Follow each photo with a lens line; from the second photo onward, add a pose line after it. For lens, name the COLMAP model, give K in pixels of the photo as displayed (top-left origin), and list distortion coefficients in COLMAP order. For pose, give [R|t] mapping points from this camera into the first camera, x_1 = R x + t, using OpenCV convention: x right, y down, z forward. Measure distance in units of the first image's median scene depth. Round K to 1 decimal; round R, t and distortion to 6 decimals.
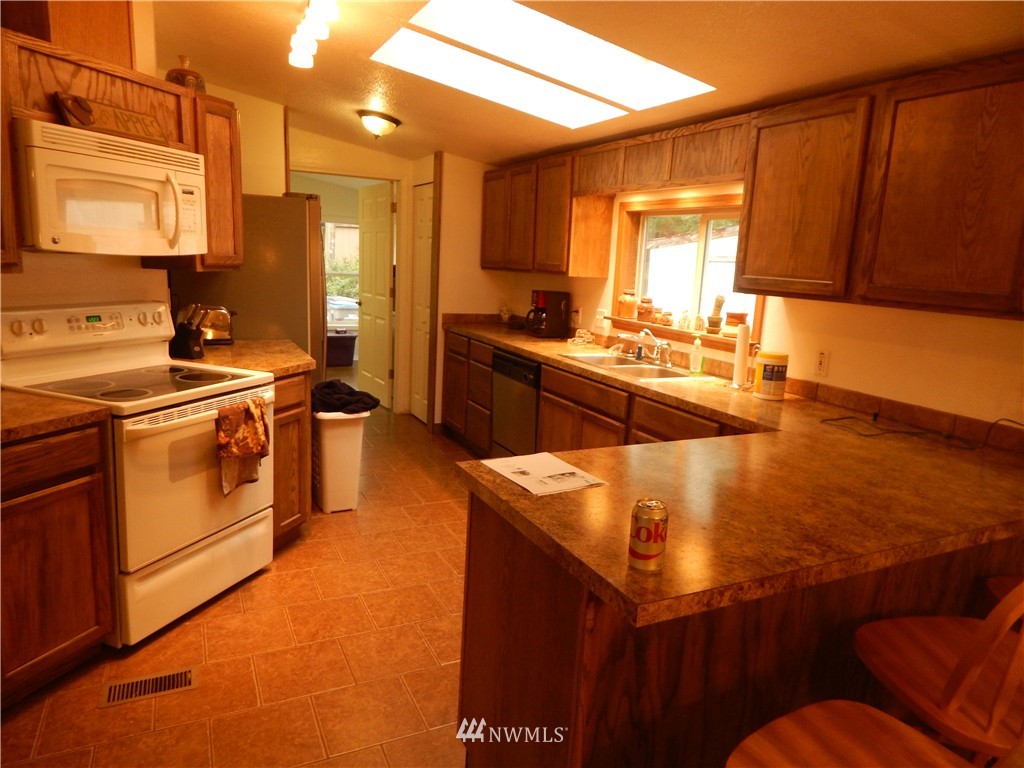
lens RADIAL K [[668.1, 0, 511.5], [0, 668.1, 383.2], [0, 0, 1]] dist [0.000314, -0.009131]
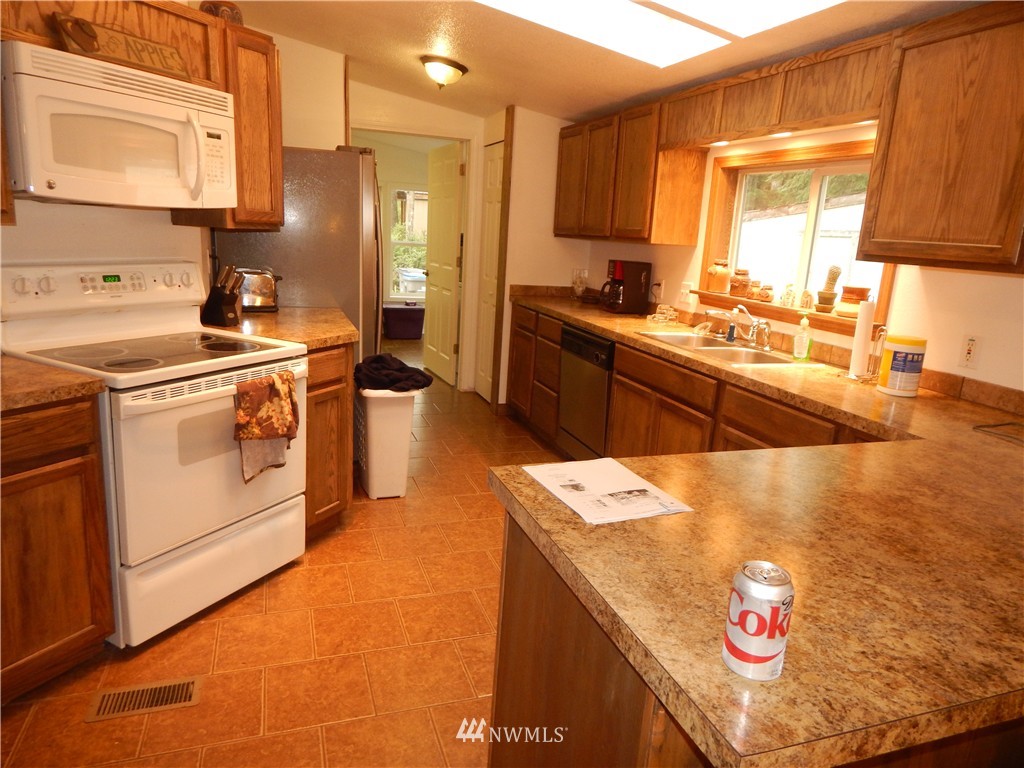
lens RADIAL K [[668.1, 0, 513.7], [0, 668.1, 380.3], [0, 0, 1]] dist [0.000314, -0.009131]
pose [[0.993071, 0.034355, -0.112384, 0.018132], [-0.030971, 0.999017, 0.031718, -0.004835], [0.113363, -0.028017, 0.993159, 0.162549]]
